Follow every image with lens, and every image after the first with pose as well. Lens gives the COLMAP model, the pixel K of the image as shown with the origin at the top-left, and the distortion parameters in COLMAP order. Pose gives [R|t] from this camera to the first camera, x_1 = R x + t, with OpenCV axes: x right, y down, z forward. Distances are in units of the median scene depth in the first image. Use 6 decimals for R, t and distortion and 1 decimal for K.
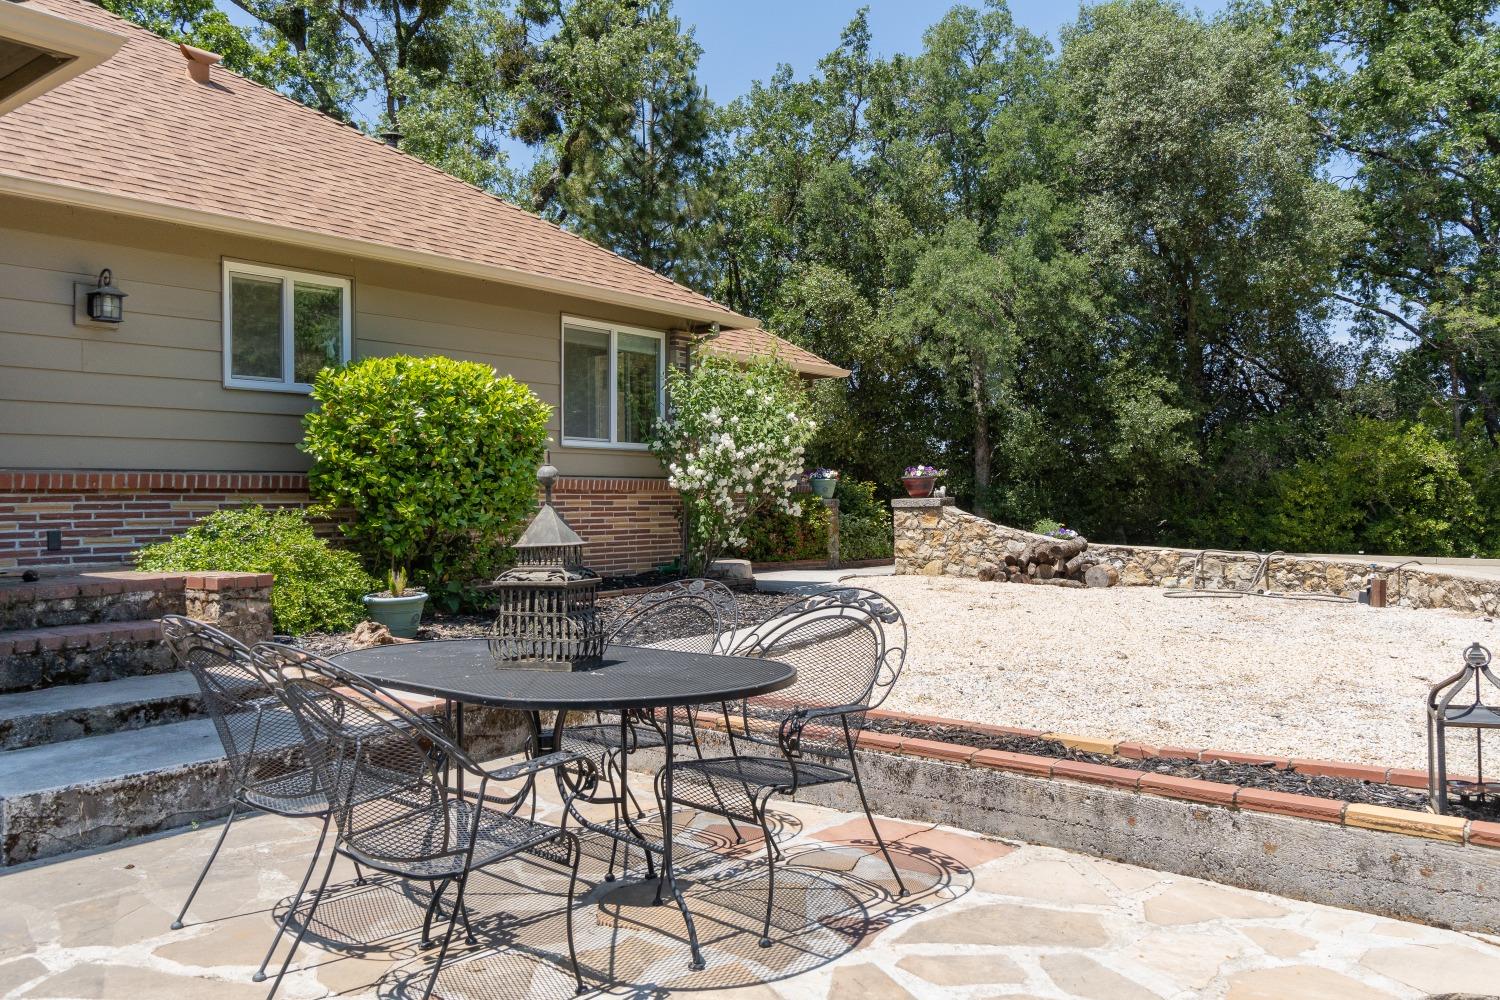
lens RADIAL K [[1145.2, 0, 750.0], [0, 1145.2, 500.0], [0, 0, 1]] dist [-0.000355, -0.000470]
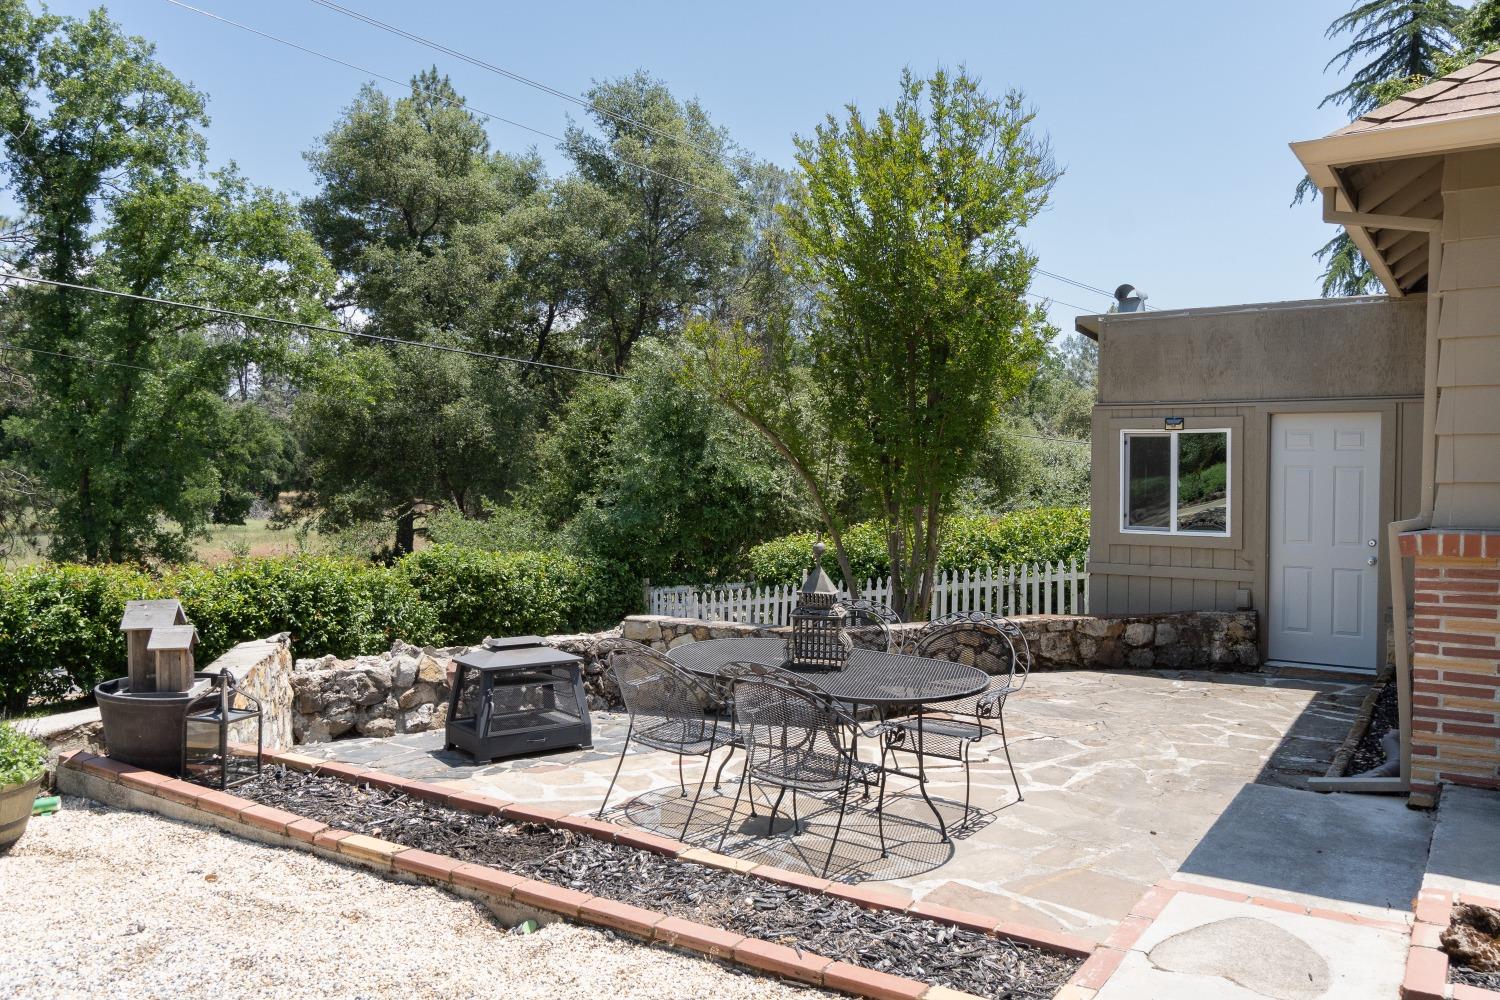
lens RADIAL K [[1145.2, 0, 750.0], [0, 1145.2, 500.0], [0, 0, 1]] dist [-0.000355, -0.000470]
pose [[-0.993555, 0.015192, -0.112326, 0.102288], [0.011083, 0.999250, 0.037111, -0.156296], [0.112805, 0.035627, -0.992978, 2.681643]]
